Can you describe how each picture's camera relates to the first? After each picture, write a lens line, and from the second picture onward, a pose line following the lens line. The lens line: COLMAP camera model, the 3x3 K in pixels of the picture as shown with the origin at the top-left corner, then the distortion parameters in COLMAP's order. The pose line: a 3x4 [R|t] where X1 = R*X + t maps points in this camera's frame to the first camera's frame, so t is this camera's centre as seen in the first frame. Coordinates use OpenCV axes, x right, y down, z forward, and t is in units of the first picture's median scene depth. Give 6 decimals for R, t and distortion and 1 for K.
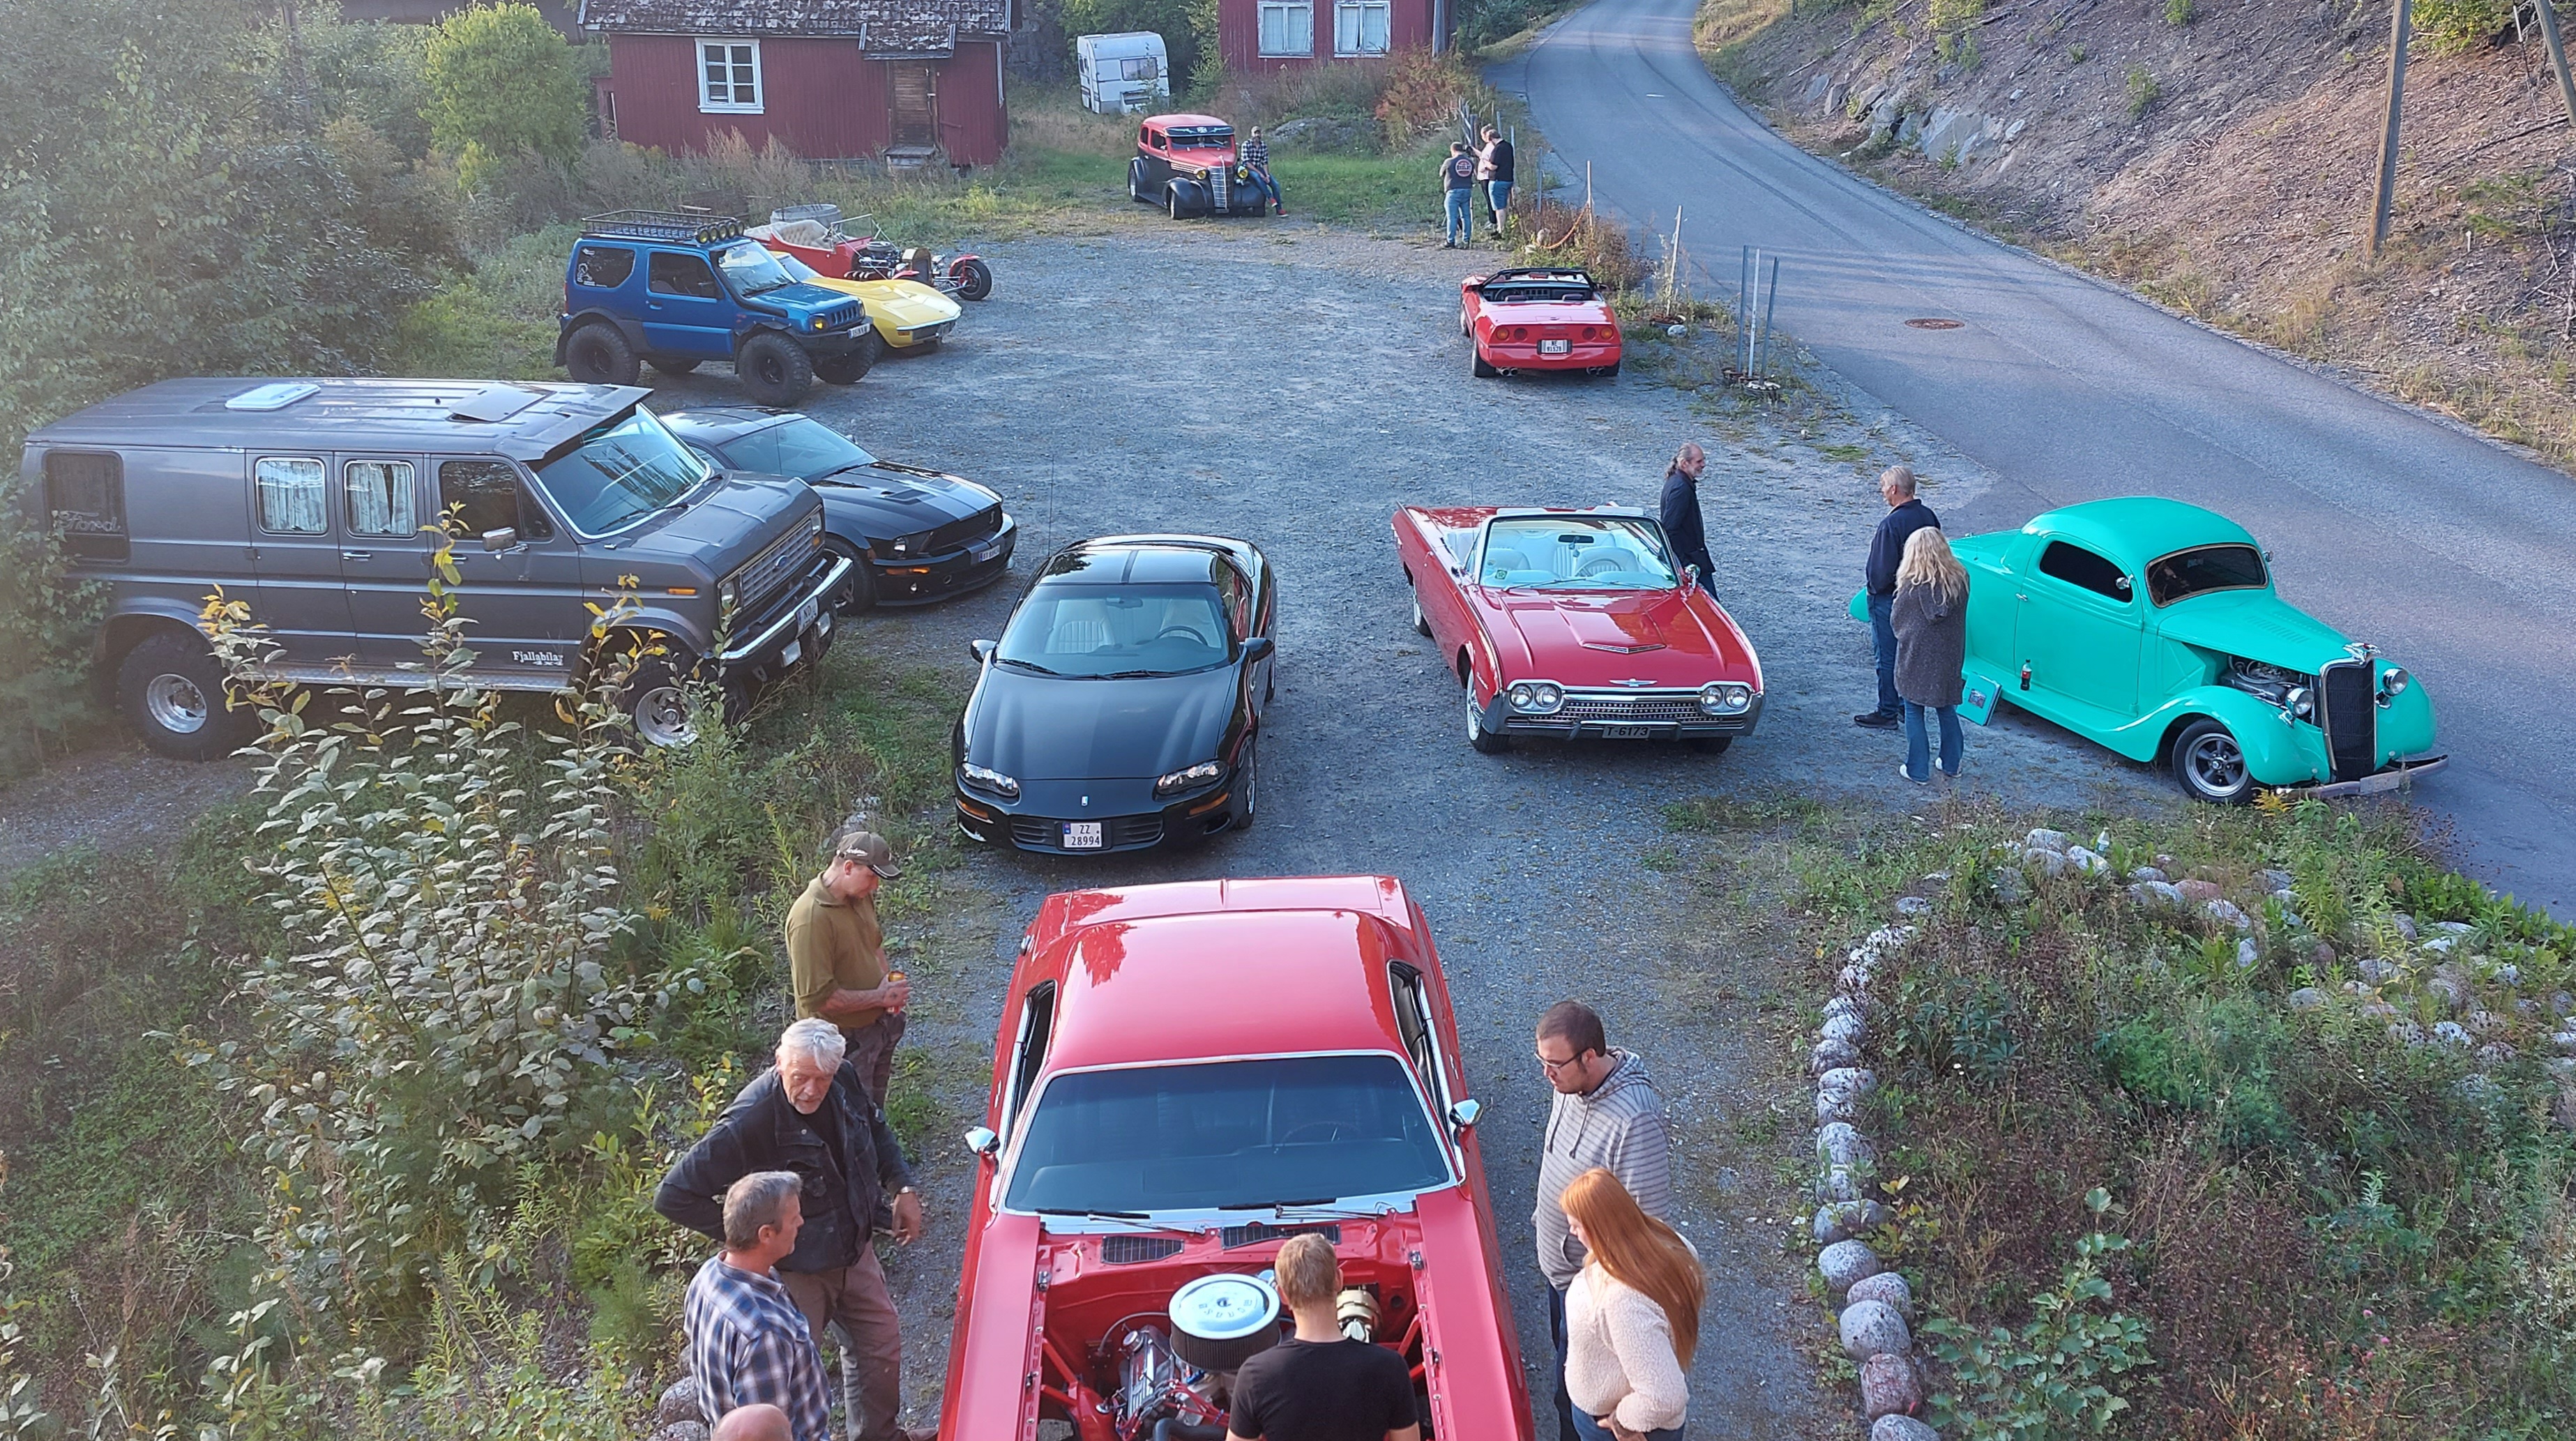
lens RADIAL K [[1971.7, 0, 1288.0], [0, 1971.7, 720.5], [0, 0, 1]] dist [-0.001201, 0.000063]
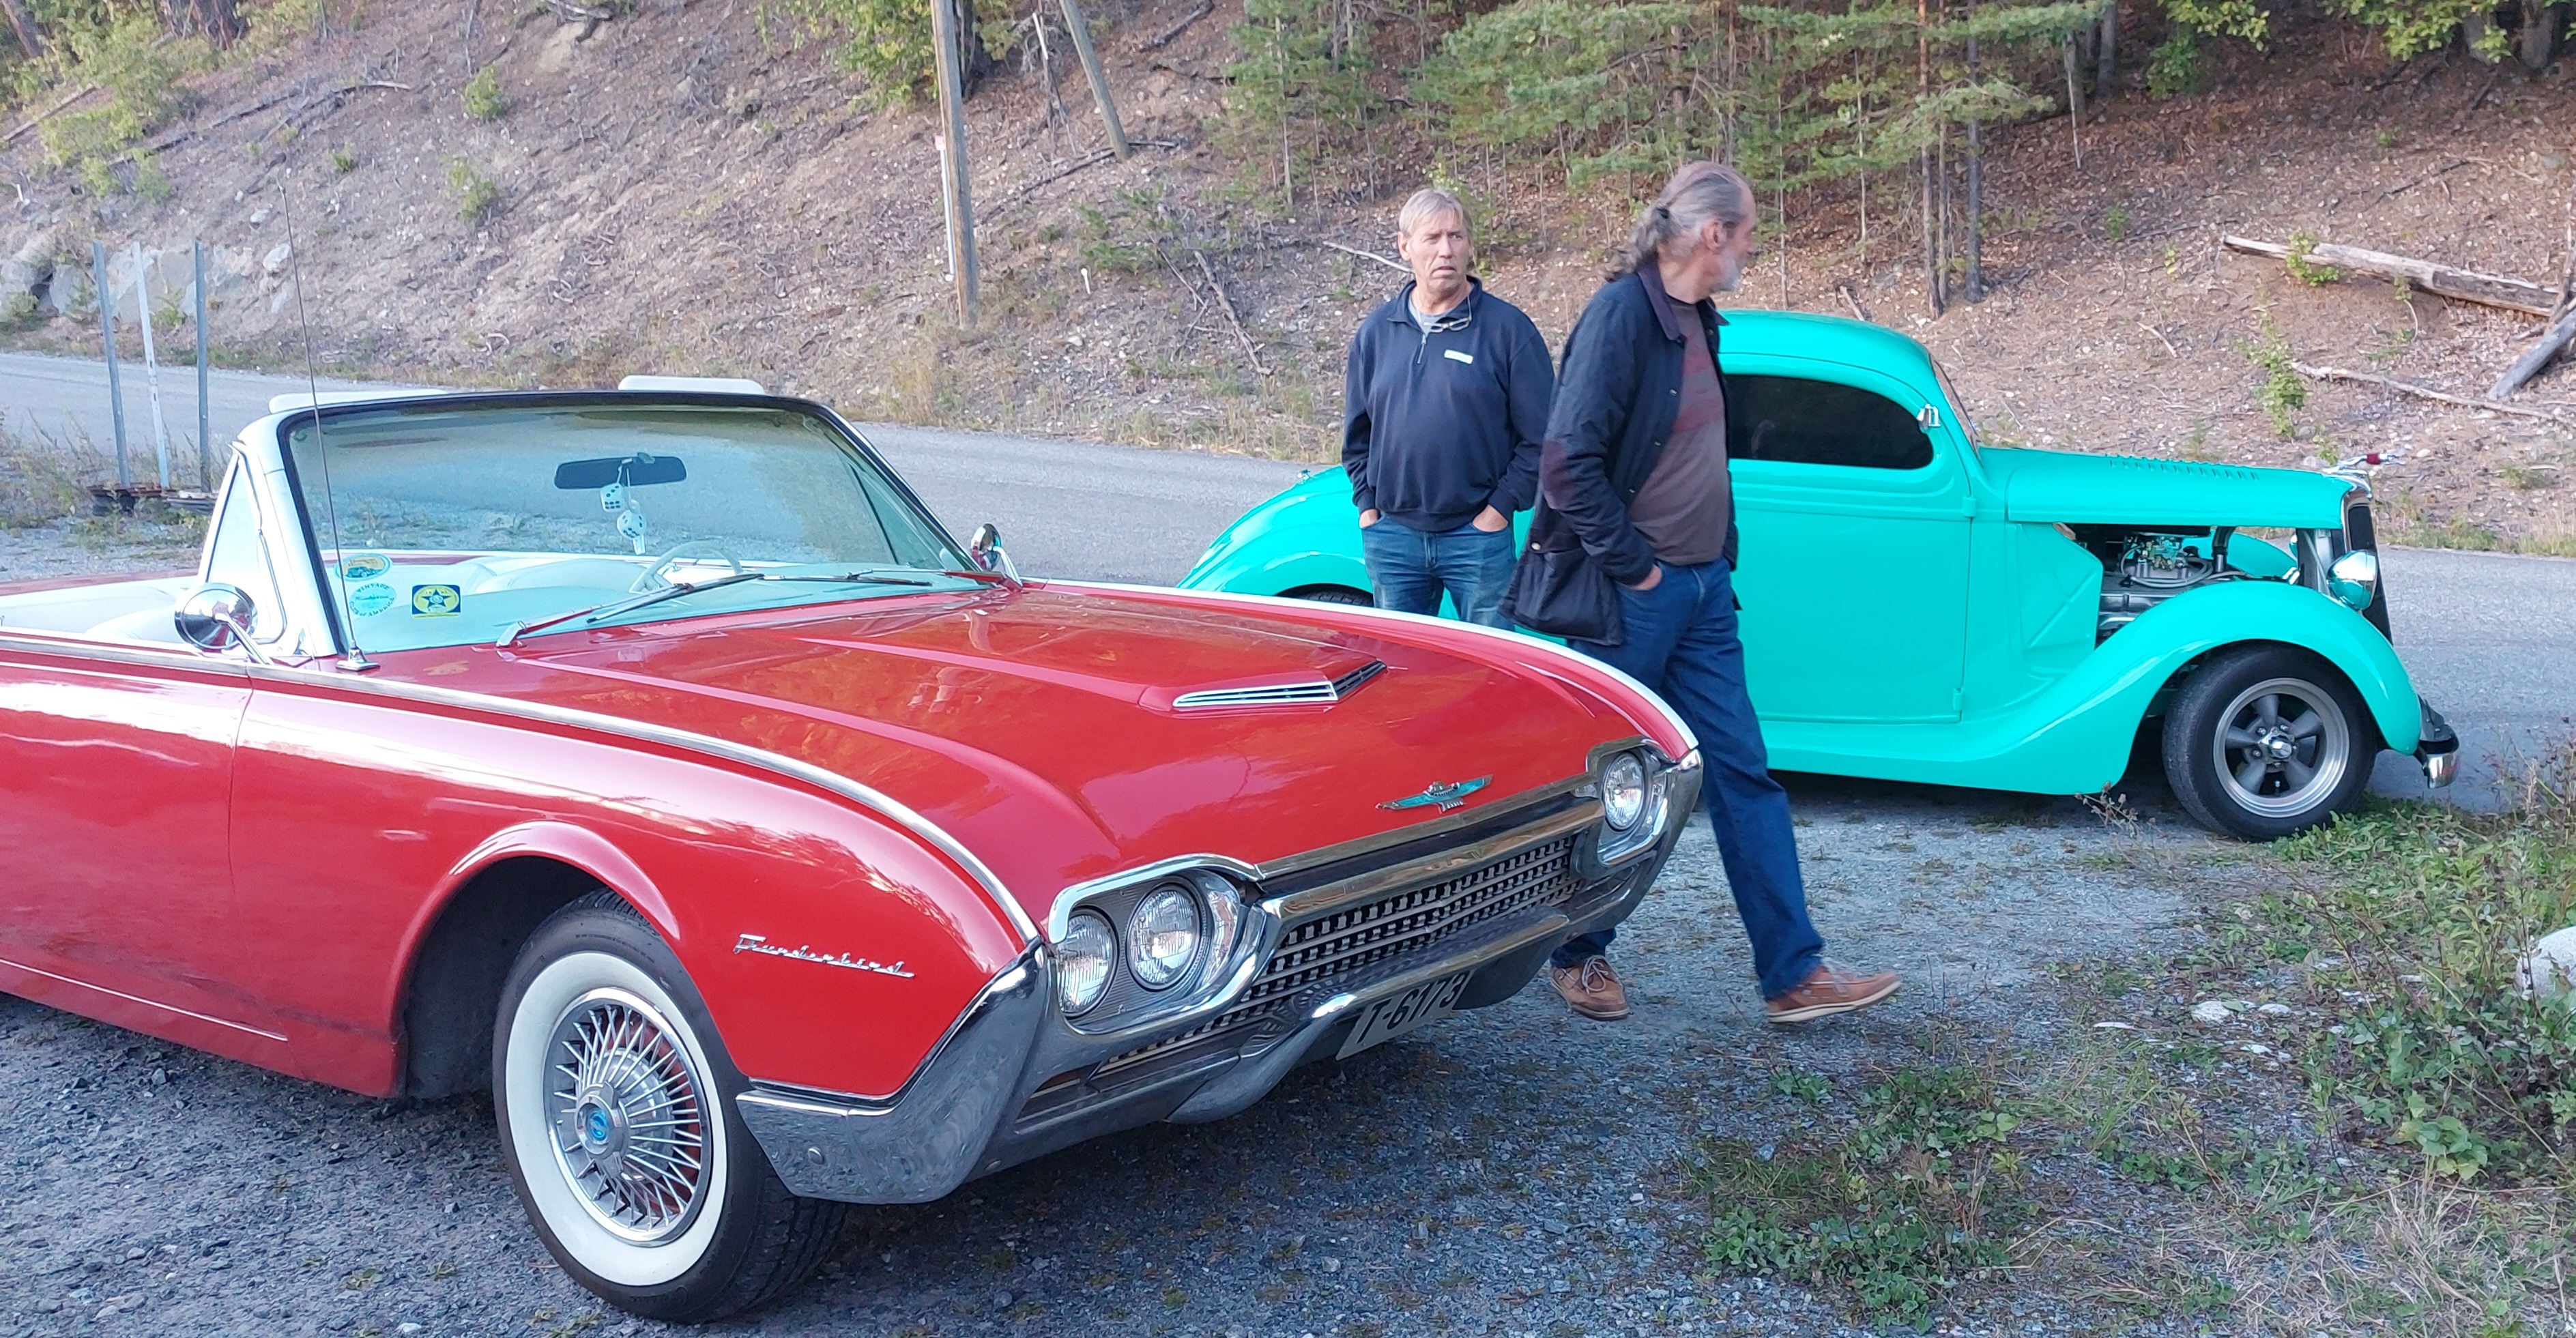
lens RADIAL K [[2121.7, 0, 1288.0], [0, 2121.7, 669.0], [0, 0, 1]] dist [-0.002063, -0.006278]
pose [[0.608939, -0.105095, 0.786224, -0.017945], [0.268149, 0.960104, -0.079347, -0.006759], [-0.746518, 0.259143, 0.612826, 0.343908]]
